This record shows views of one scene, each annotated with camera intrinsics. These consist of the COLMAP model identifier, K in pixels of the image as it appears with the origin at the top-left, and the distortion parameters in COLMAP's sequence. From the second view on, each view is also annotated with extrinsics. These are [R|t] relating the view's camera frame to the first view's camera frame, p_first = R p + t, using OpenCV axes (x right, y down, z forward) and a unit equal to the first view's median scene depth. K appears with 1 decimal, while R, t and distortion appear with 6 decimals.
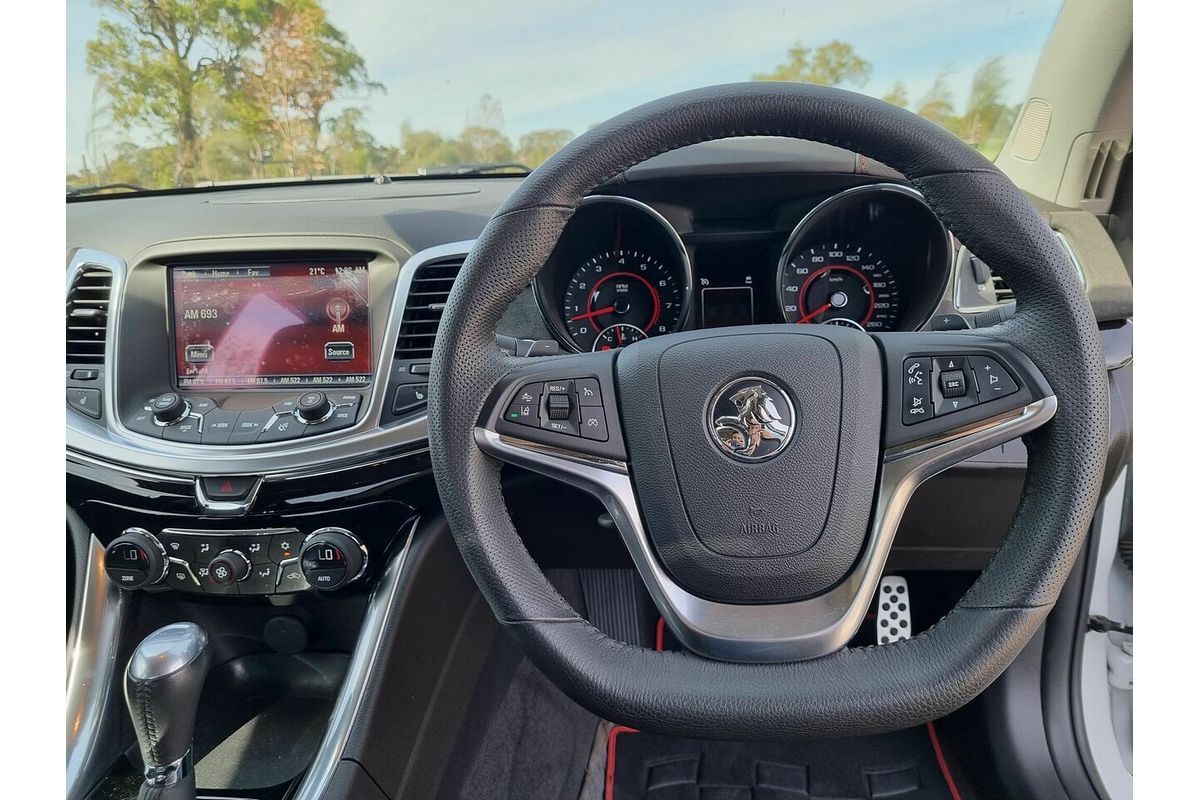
lens RADIAL K [[781.7, 0, 601.1], [0, 781.7, 416.1], [0, 0, 1]] dist [0.050429, -0.052569]
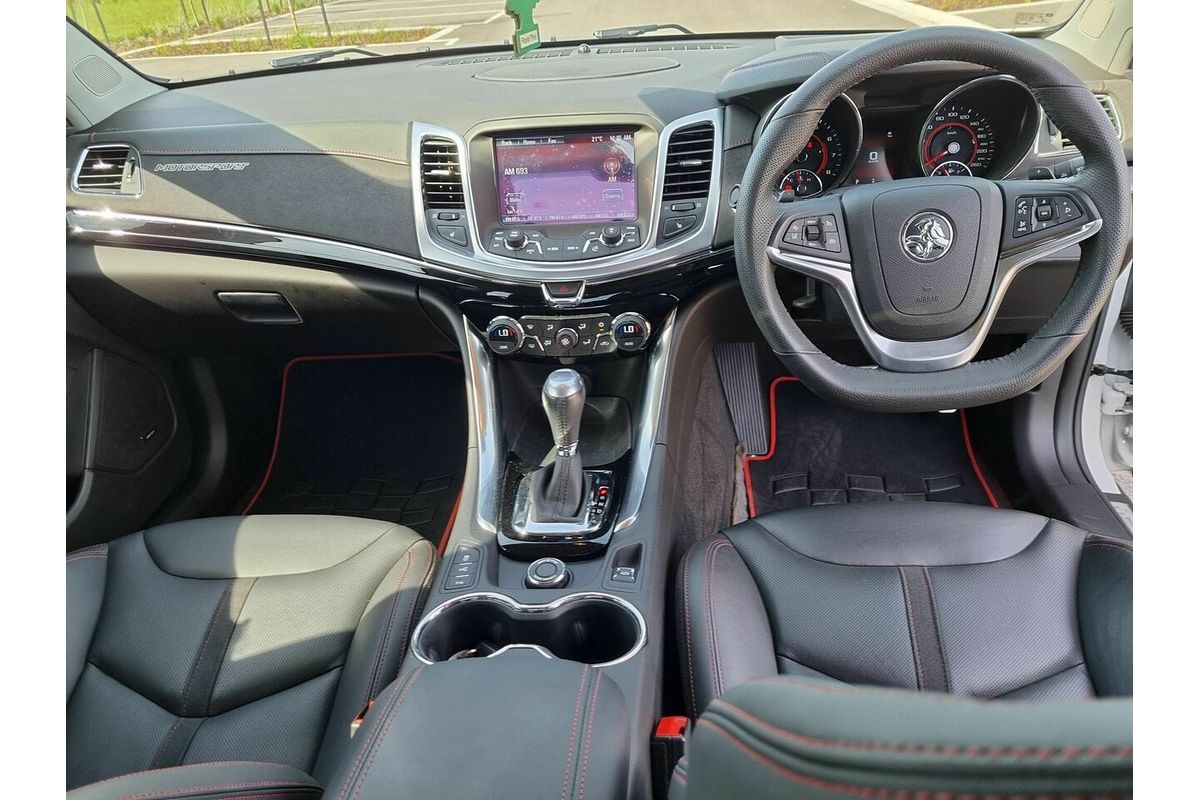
lens RADIAL K [[781.7, 0, 601.1], [0, 781.7, 416.1], [0, 0, 1]] dist [0.050429, -0.052569]
pose [[0.999640, -0.026826, 0.000803, -0.400462], [0.025882, 0.971516, 0.235558, -0.029891], [-0.007099, -0.235452, 0.971860, -0.589170]]
